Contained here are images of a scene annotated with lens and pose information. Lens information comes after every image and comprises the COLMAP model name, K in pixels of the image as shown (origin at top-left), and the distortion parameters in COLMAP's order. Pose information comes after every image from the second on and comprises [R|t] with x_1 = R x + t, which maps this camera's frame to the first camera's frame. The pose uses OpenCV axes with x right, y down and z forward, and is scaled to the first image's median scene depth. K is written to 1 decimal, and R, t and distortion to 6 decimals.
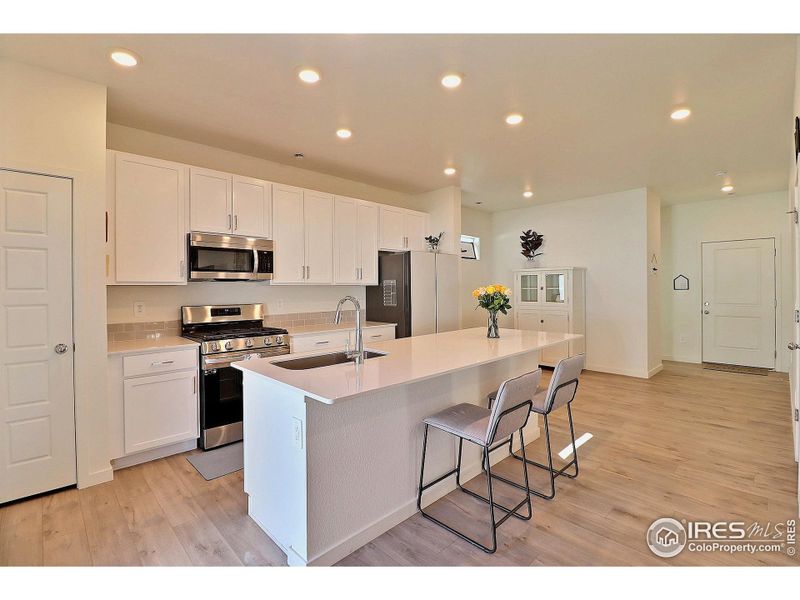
lens RADIAL K [[374.1, 0, 402.8], [0, 374.1, 288.8], [0, 0, 1]] dist [0.000433, -0.012570]
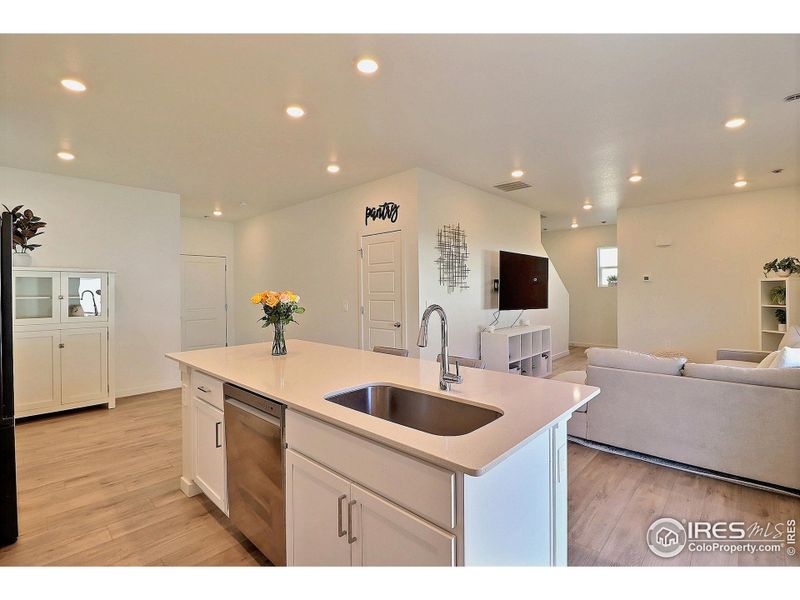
lens RADIAL K [[374.1, 0, 403.2], [0, 374.1, 288.7], [0, 0, 1]] dist [0.000433, -0.012570]
pose [[-0.046169, 0.014845, 0.998823, -0.541541], [0.012534, 0.999819, -0.014281, -0.000077], [-0.998855, 0.011860, -0.046347, 0.671148]]
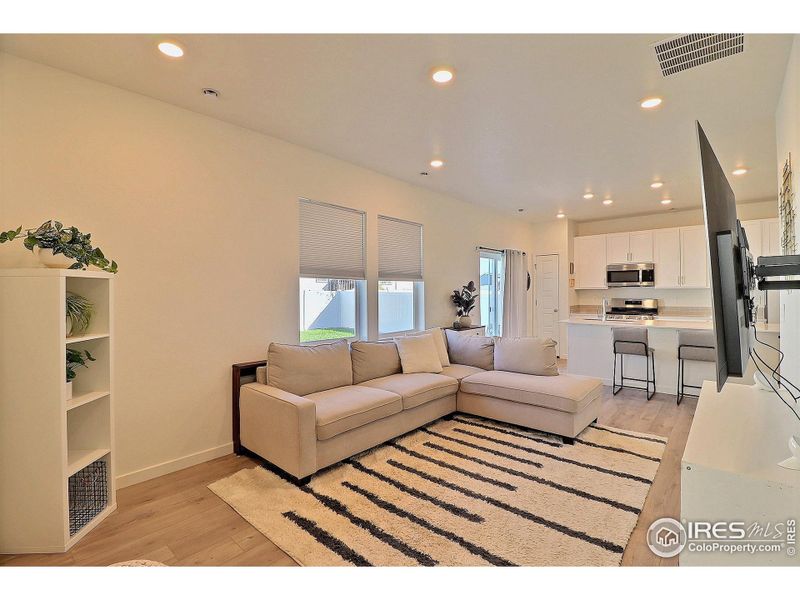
lens RADIAL K [[374.1, 0, 399.9], [0, 374.1, 287.3], [0, 0, 1]] dist [0.000433, -0.012570]
pose [[0.067651, -0.006072, -0.997691, 1.381073], [0.003616, 0.999976, -0.005840, -0.010749], [0.997703, -0.003213, 0.067671, -0.327062]]
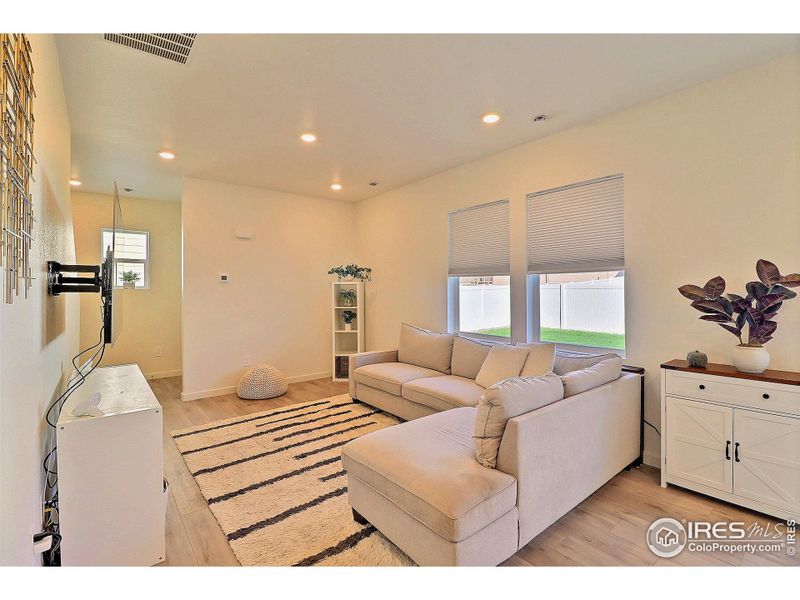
lens RADIAL K [[374.1, 0, 402.2], [0, 374.1, 289.0], [0, 0, 1]] dist [0.000433, -0.012570]
pose [[-0.995533, 0.017136, 0.092848, 0.399526], [0.016907, 0.999852, -0.003257, -0.005354], [-0.092890, -0.001672, -0.995675, 0.715255]]
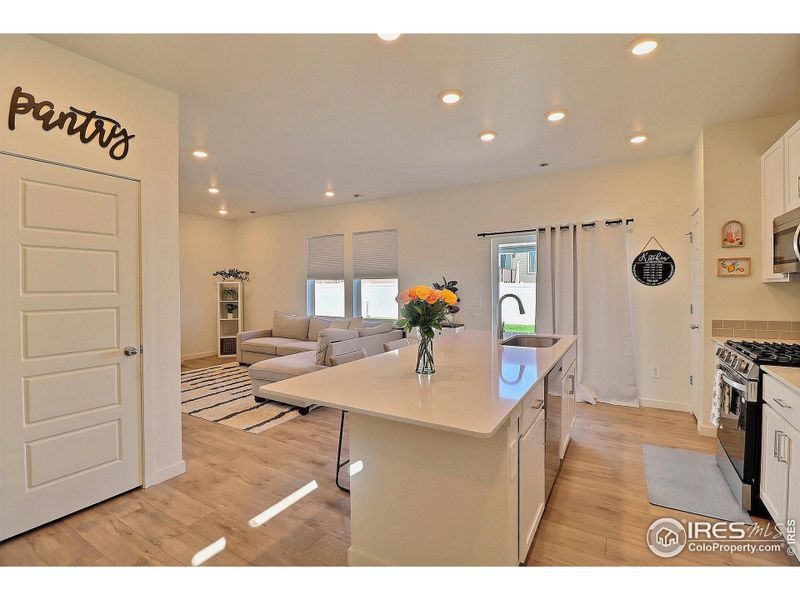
lens RADIAL K [[374.1, 0, 401.7], [0, 374.1, 290.2], [0, 0, 1]] dist [0.000433, -0.012570]
pose [[-0.966784, 0.015698, -0.255111, 0.383854], [0.012878, 0.999836, 0.012722, -0.011432], [0.255268, 0.009014, -0.966828, 1.403809]]
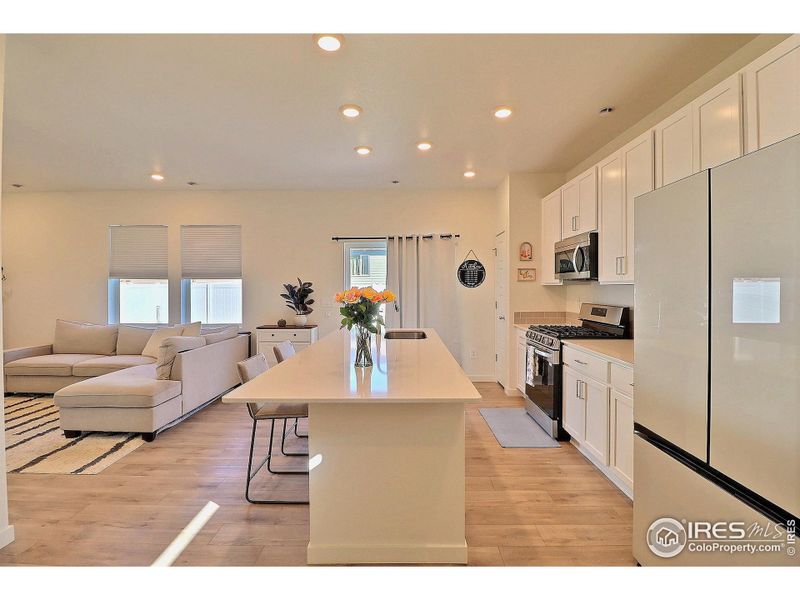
lens RADIAL K [[374.1, 0, 402.5], [0, 374.1, 290.0], [0, 0, 1]] dist [0.000433, -0.012570]
pose [[-0.705176, 0.013884, -0.708897, 0.590719], [0.007061, 0.999896, 0.012560, -0.011650], [0.708998, 0.003852, -0.705200, 1.349215]]
